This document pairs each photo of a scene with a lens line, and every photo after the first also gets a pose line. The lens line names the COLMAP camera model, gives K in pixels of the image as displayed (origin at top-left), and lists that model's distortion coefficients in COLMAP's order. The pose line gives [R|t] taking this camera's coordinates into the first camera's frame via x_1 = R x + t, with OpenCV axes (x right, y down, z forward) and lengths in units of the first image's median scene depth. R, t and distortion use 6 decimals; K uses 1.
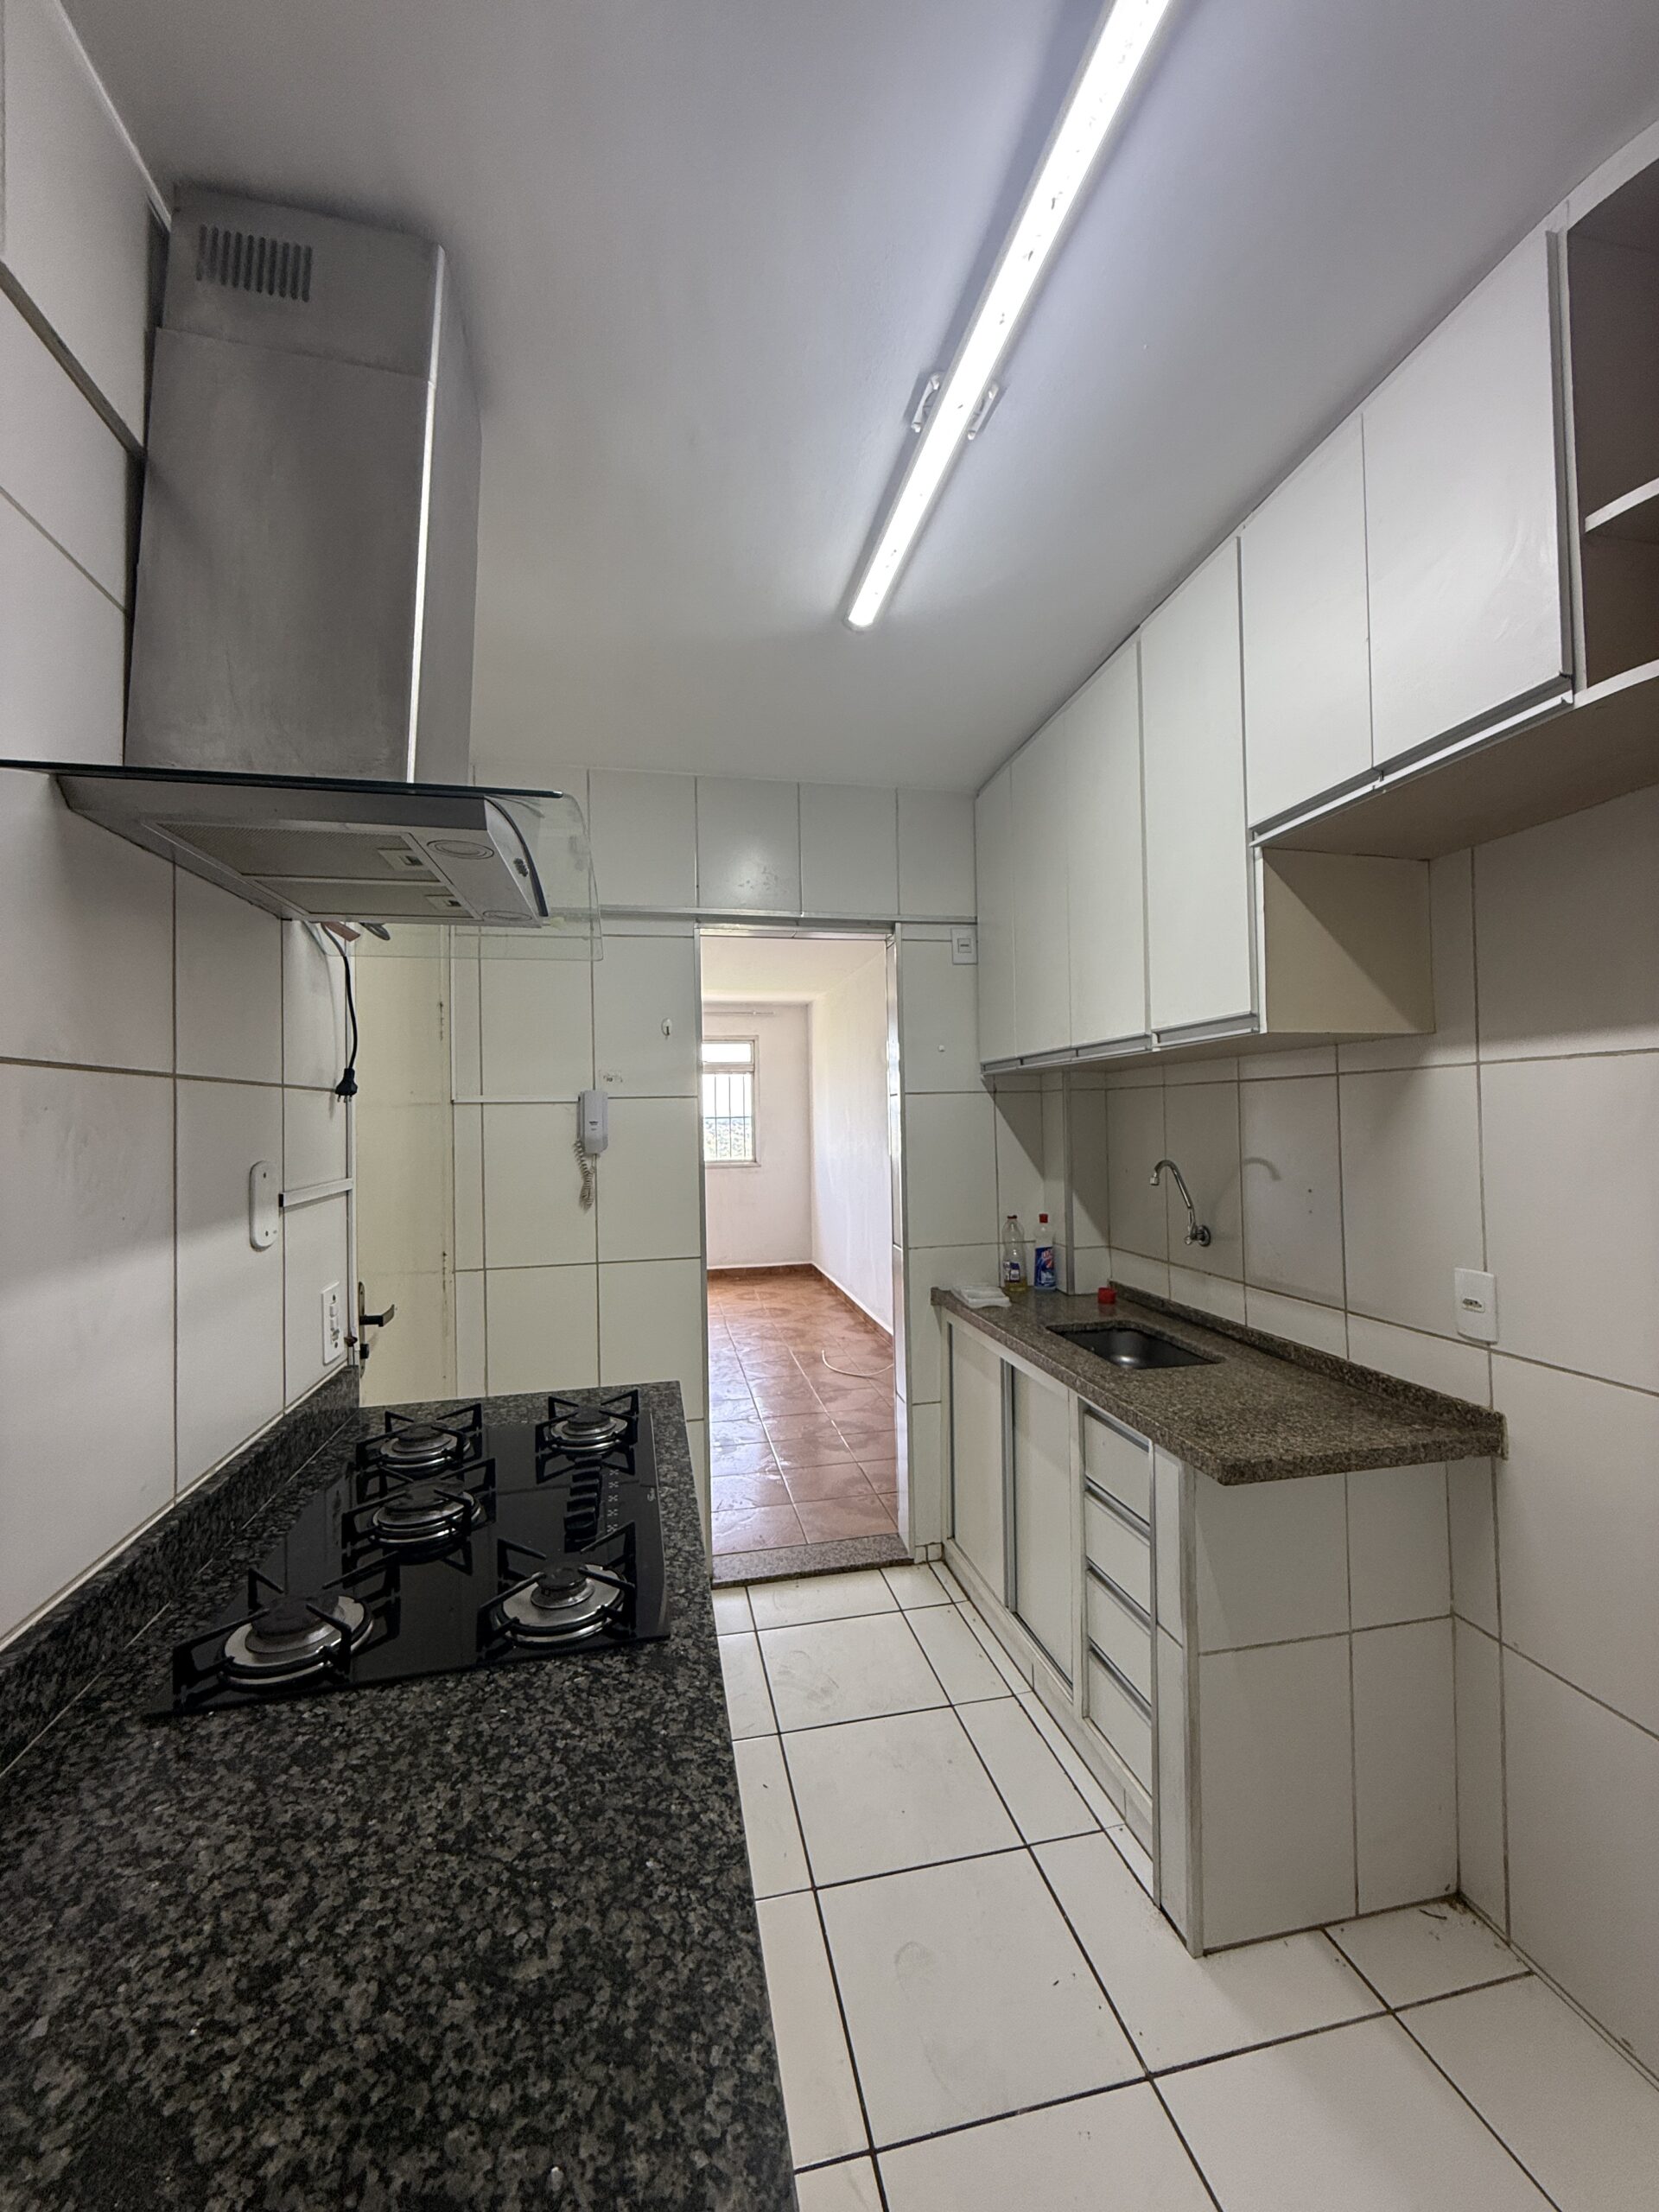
lens RADIAL K [[880.9, 0, 829.9], [0, 880.9, 1099.6], [0, 0, 1]] dist [0.001478, -0.000746]
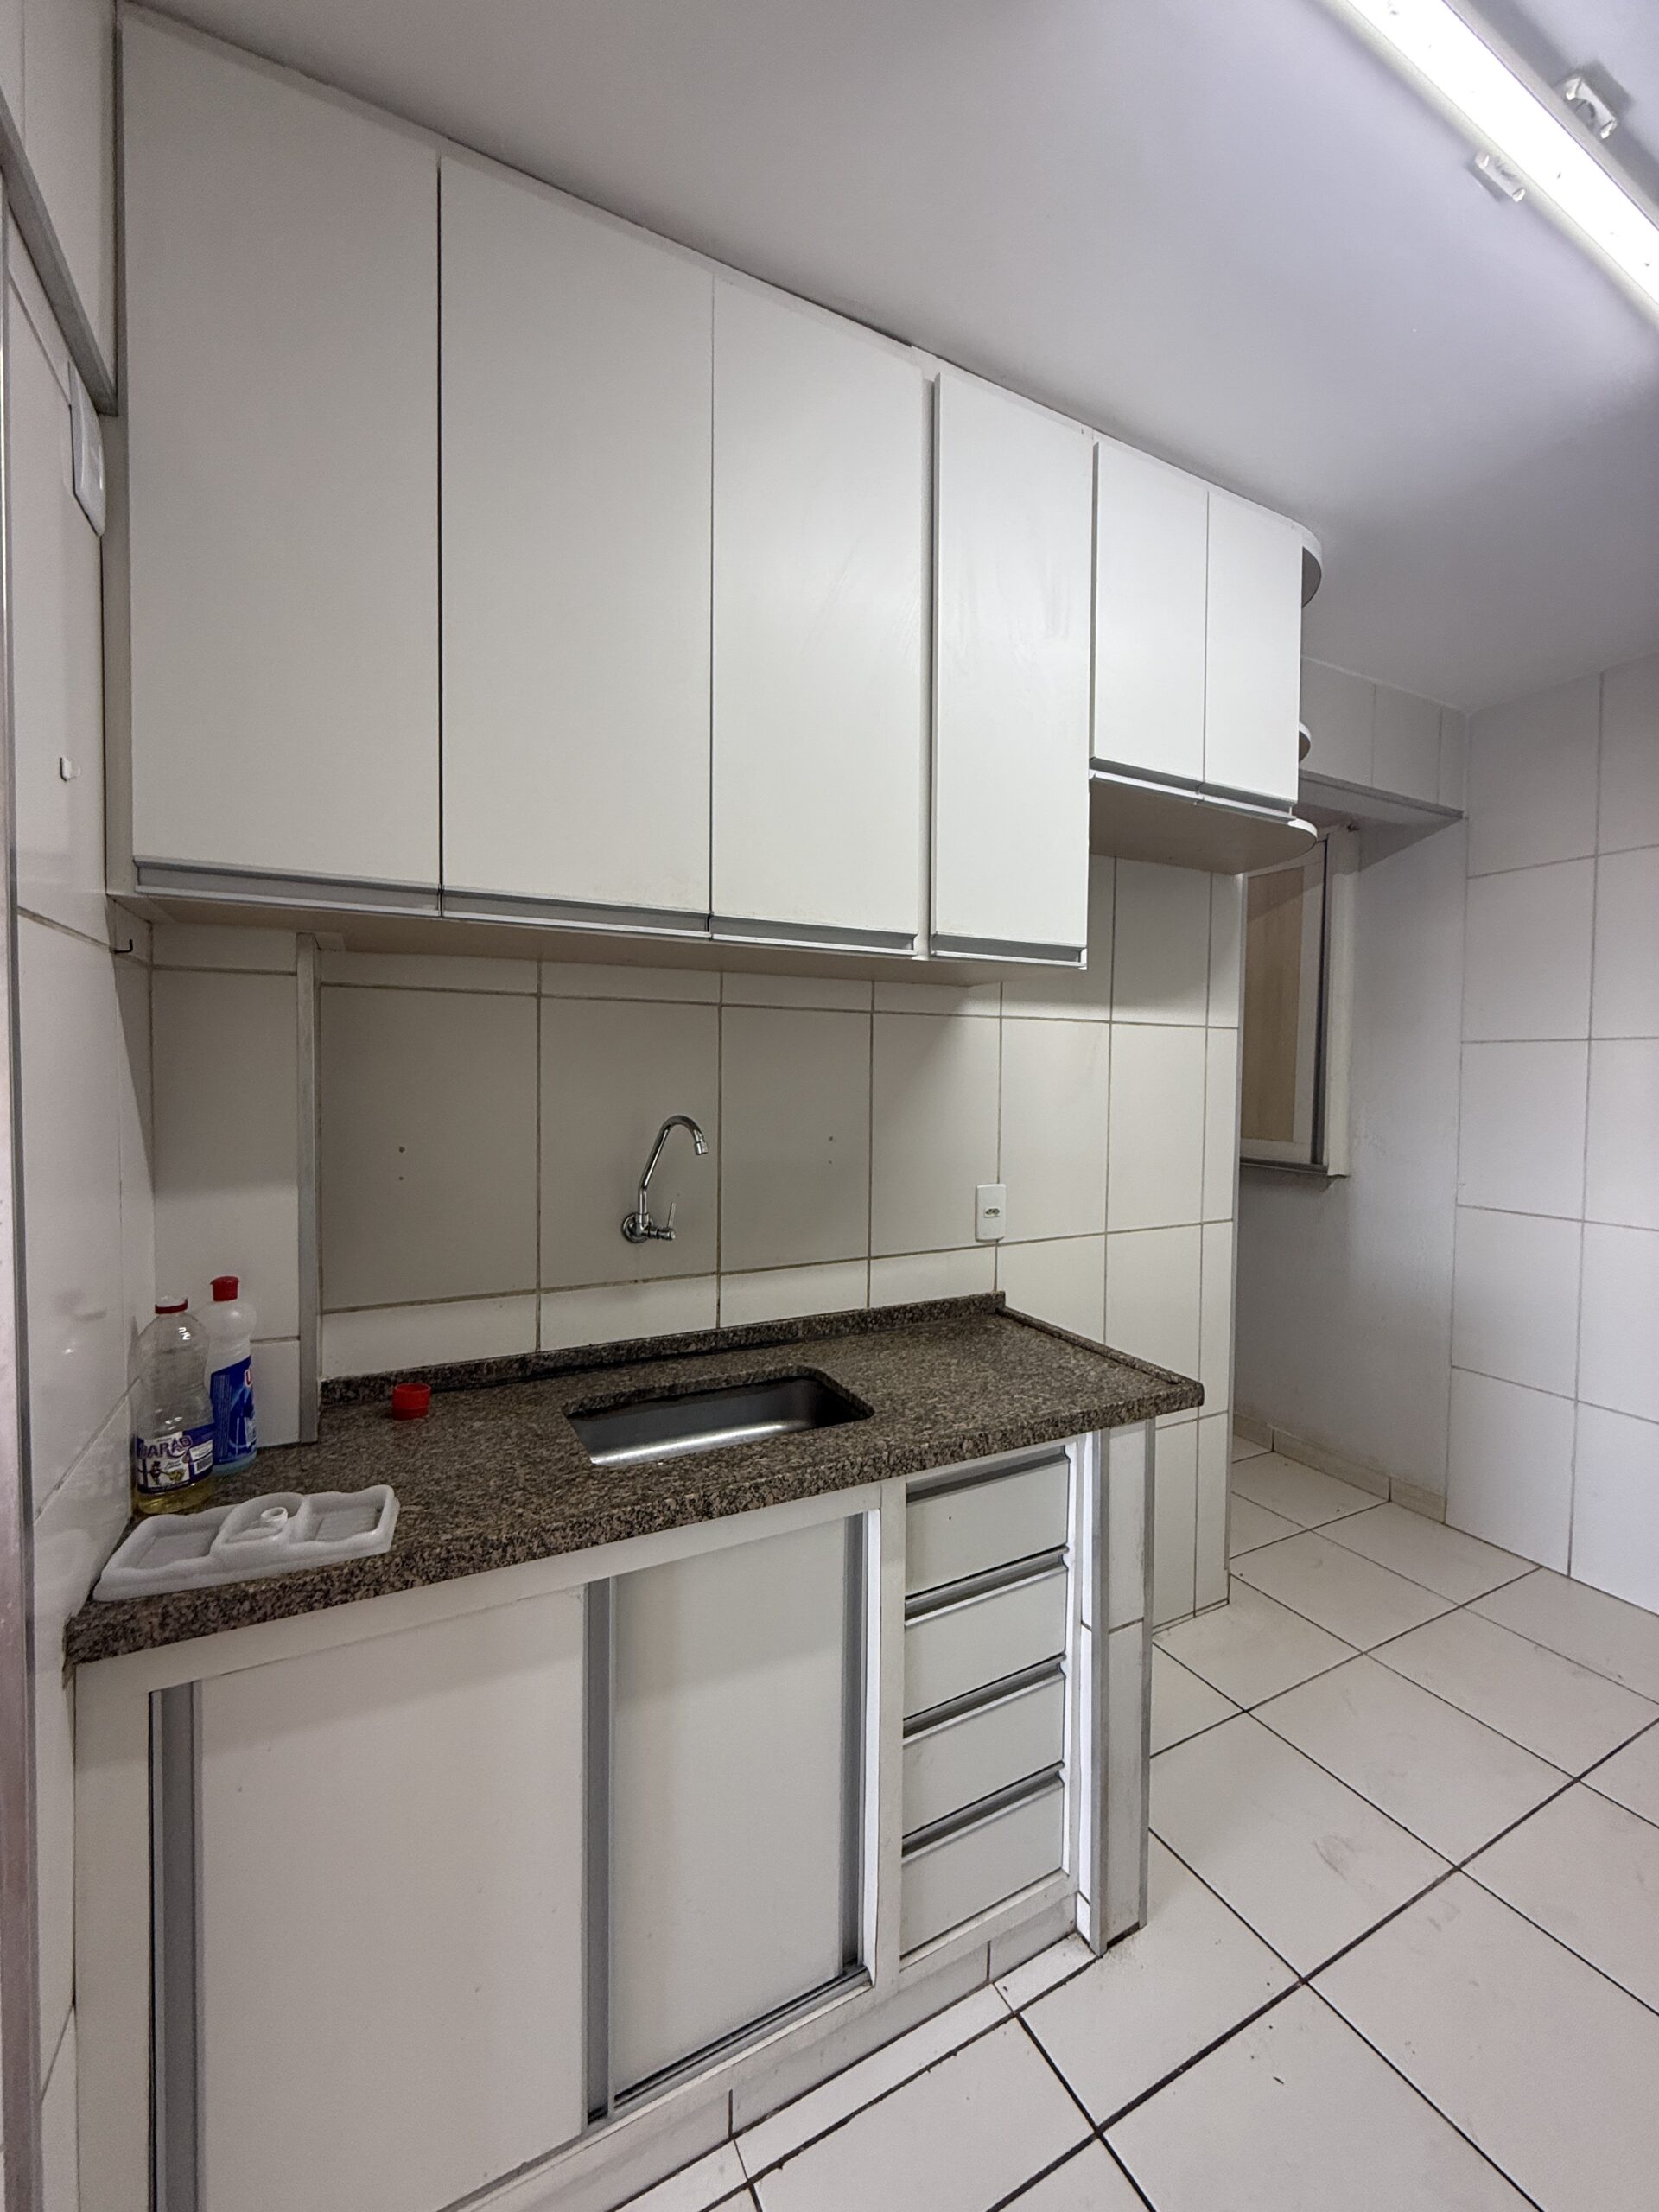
lens RADIAL K [[880.9, 0, 829.9], [0, 880.9, 1099.6], [0, 0, 1]] dist [0.001478, -0.000746]
pose [[-0.266700, -0.011977, 0.963705, -0.350006], [-0.024643, 0.999681, 0.005604, 0.065204], [-0.963465, -0.022254, -0.266910, 1.373687]]
